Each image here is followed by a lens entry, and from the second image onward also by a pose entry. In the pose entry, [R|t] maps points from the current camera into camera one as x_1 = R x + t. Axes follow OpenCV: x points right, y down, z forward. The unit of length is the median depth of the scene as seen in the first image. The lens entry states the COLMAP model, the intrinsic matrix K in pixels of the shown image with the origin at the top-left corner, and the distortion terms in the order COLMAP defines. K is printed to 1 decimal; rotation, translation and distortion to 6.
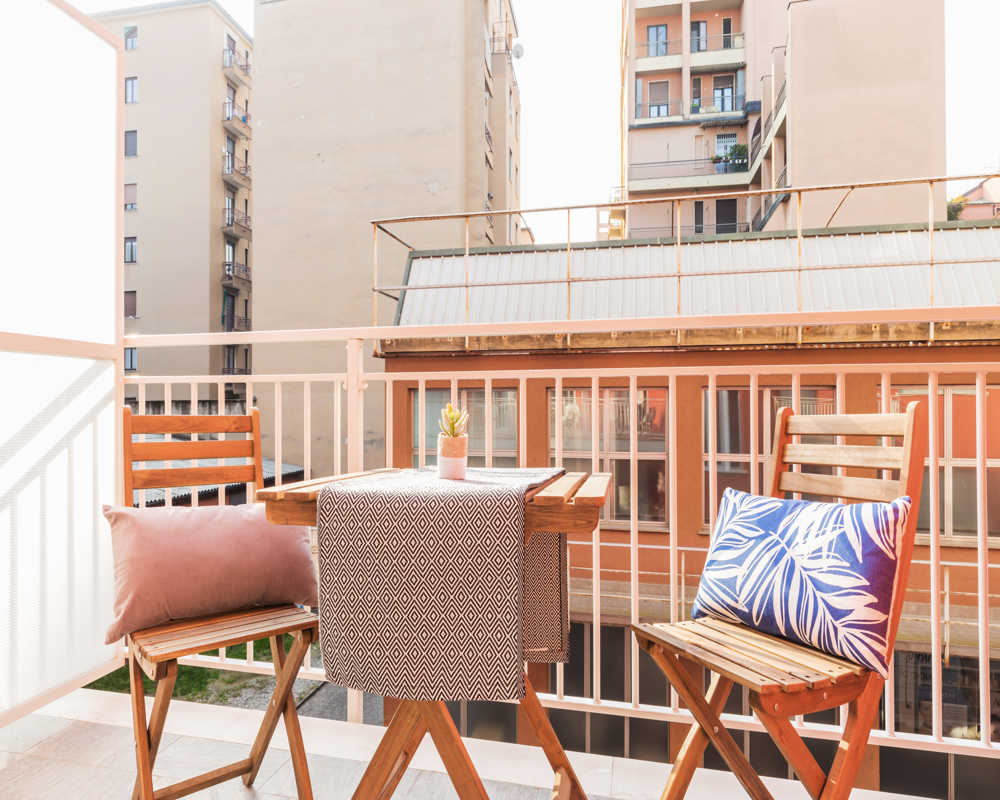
lens RADIAL K [[601.8, 0, 496.1], [0, 601.8, 403.5], [0, 0, 1]] dist [0.005430, 0.001246]
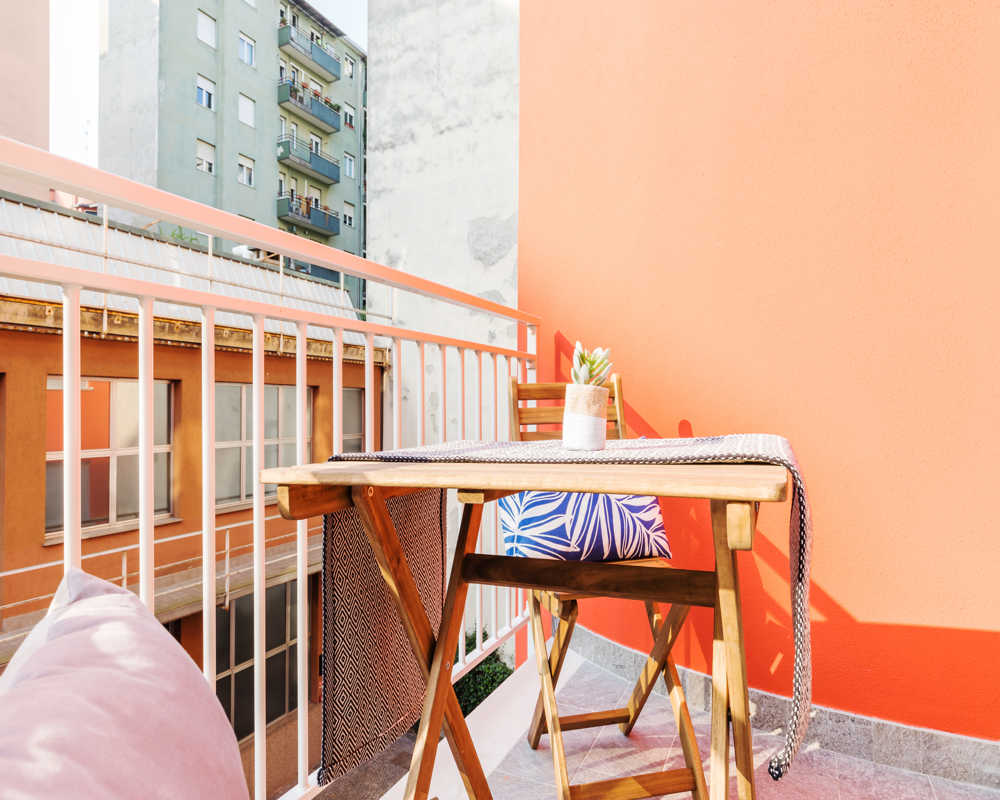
lens RADIAL K [[601.8, 0, 495.5], [0, 601.8, 399.4], [0, 0, 1]] dist [0.005430, 0.001246]
pose [[0.241477, 0.006162, 0.970387, -0.722598], [-0.005437, 0.999973, -0.004997, 0.061315], [-0.970391, -0.004069, 0.241504, 0.856490]]
